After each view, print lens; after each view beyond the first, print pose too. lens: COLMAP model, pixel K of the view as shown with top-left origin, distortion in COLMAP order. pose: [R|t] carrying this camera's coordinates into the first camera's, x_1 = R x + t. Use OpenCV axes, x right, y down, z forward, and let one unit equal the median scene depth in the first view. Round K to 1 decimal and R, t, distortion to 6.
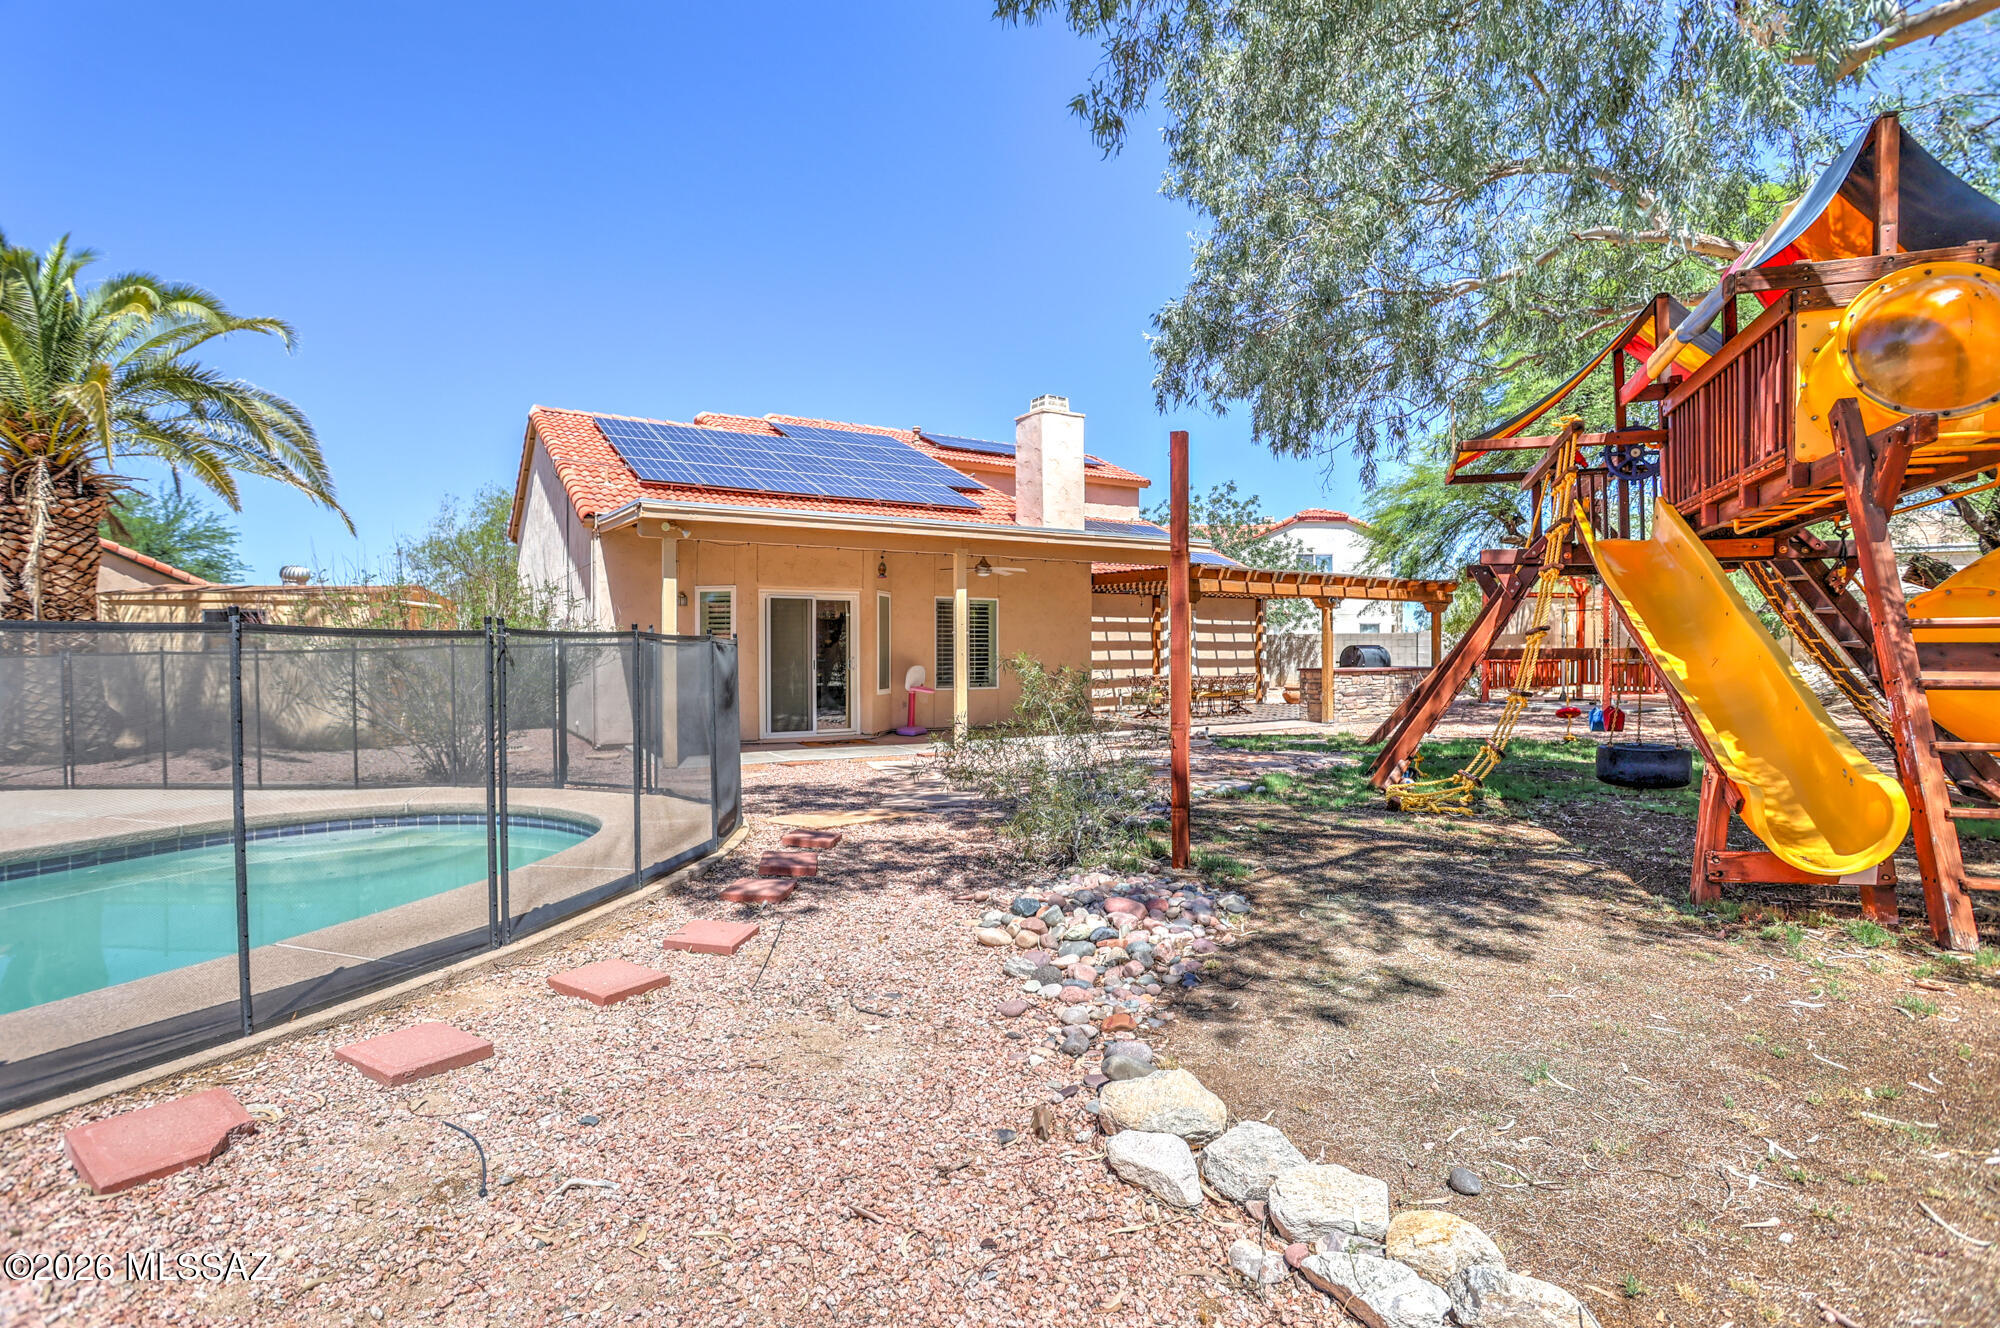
lens RADIAL K [[969.8, 0, 993.7], [0, 969.8, 667.5], [0, 0, 1]] dist [-0.021004, 0.006691]
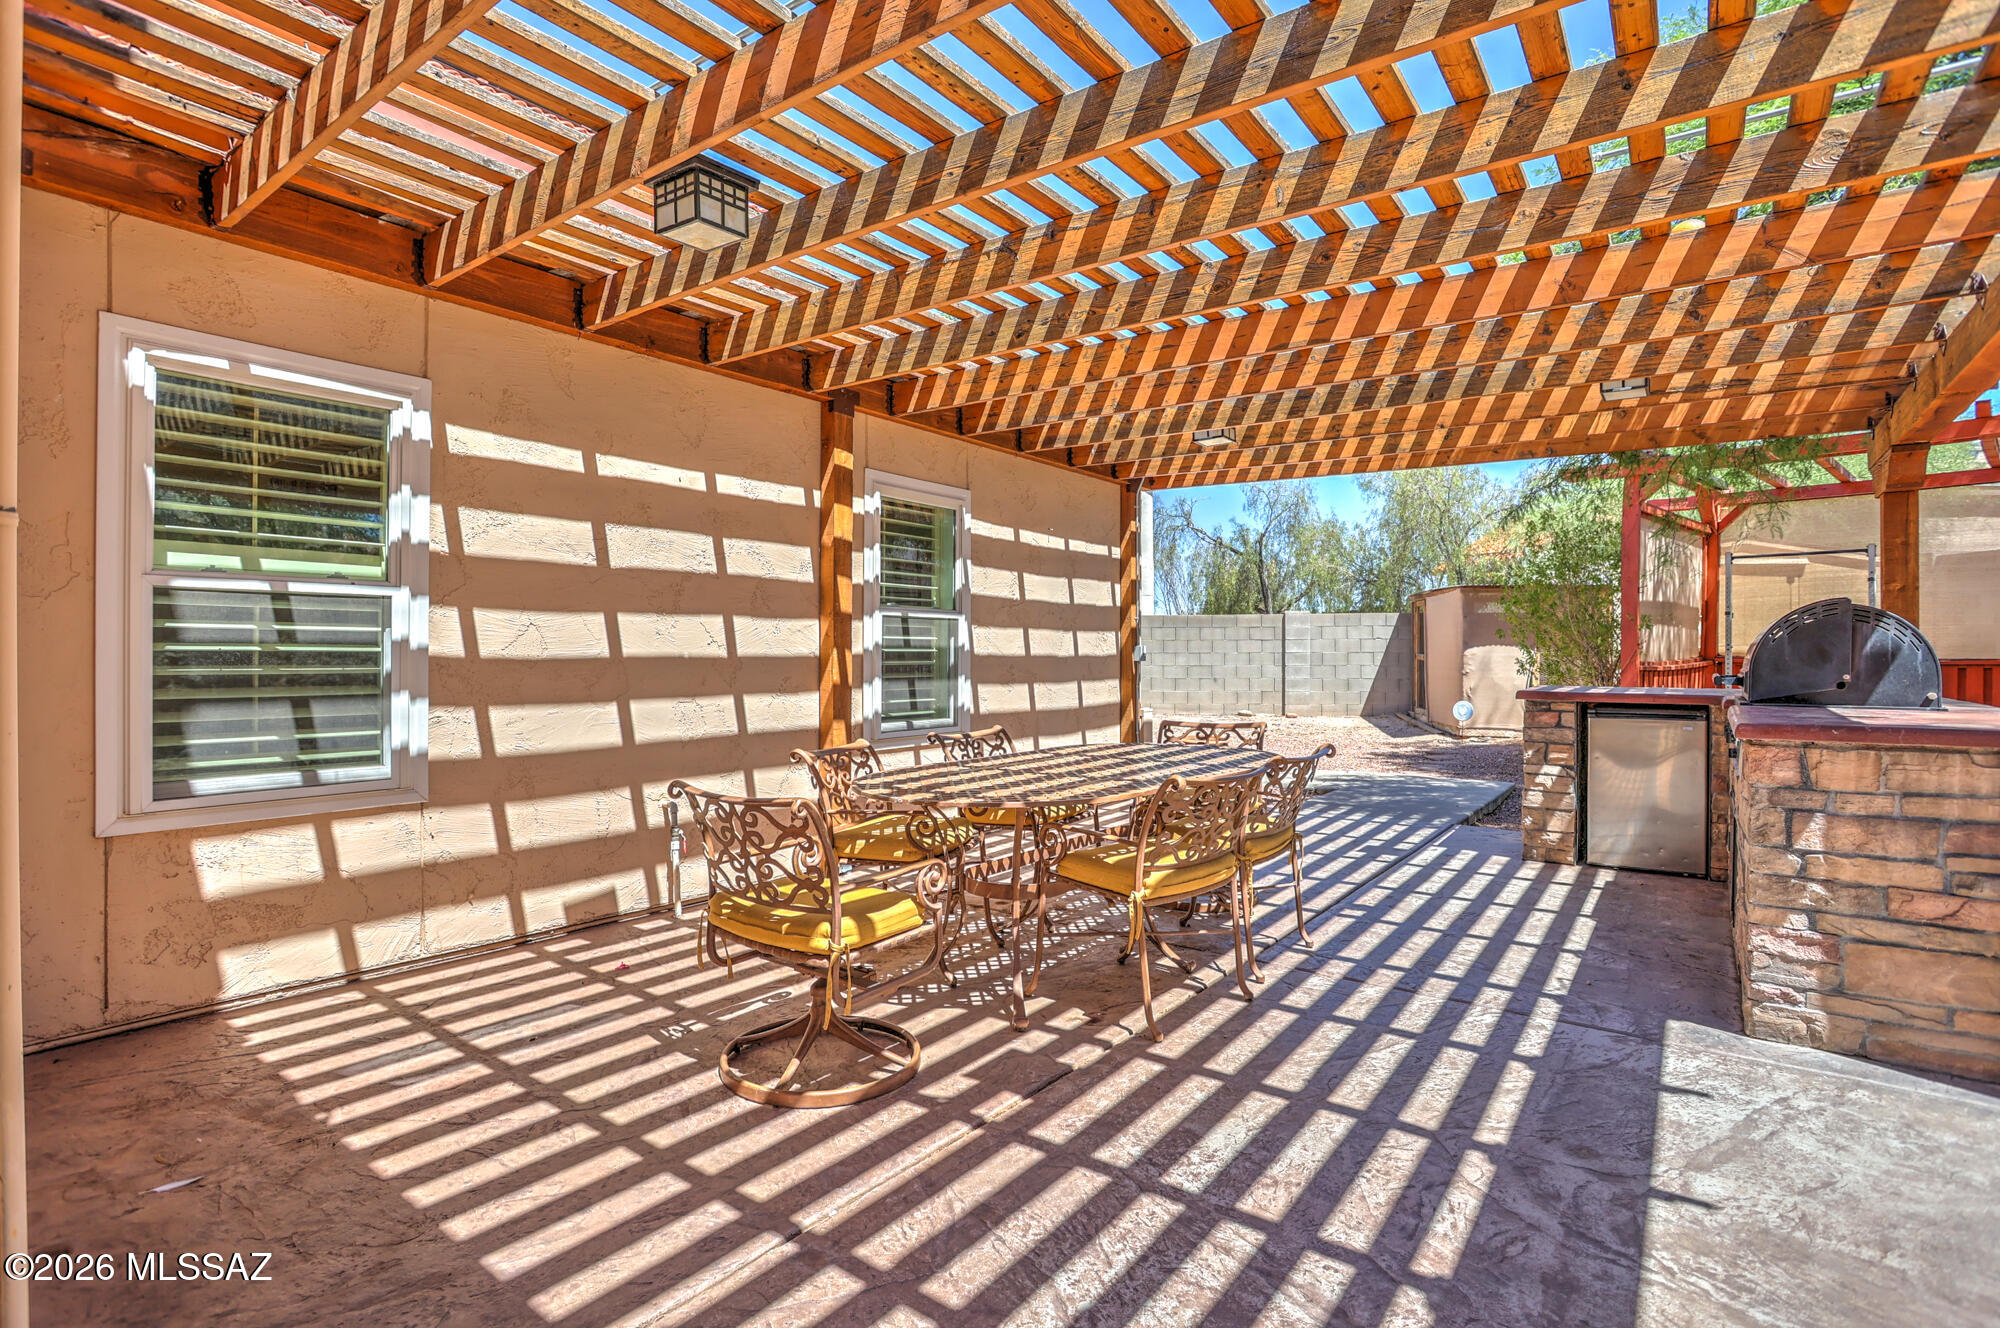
lens RADIAL K [[969.8, 0, 998.8], [0, 969.8, 662.9], [0, 0, 1]] dist [-0.021004, 0.006691]
pose [[0.943610, 0.004865, 0.331024, 0.124978], [-0.005517, 0.999984, 0.001032, -0.007198], [-0.331013, -0.002800, 0.943622, 0.749741]]
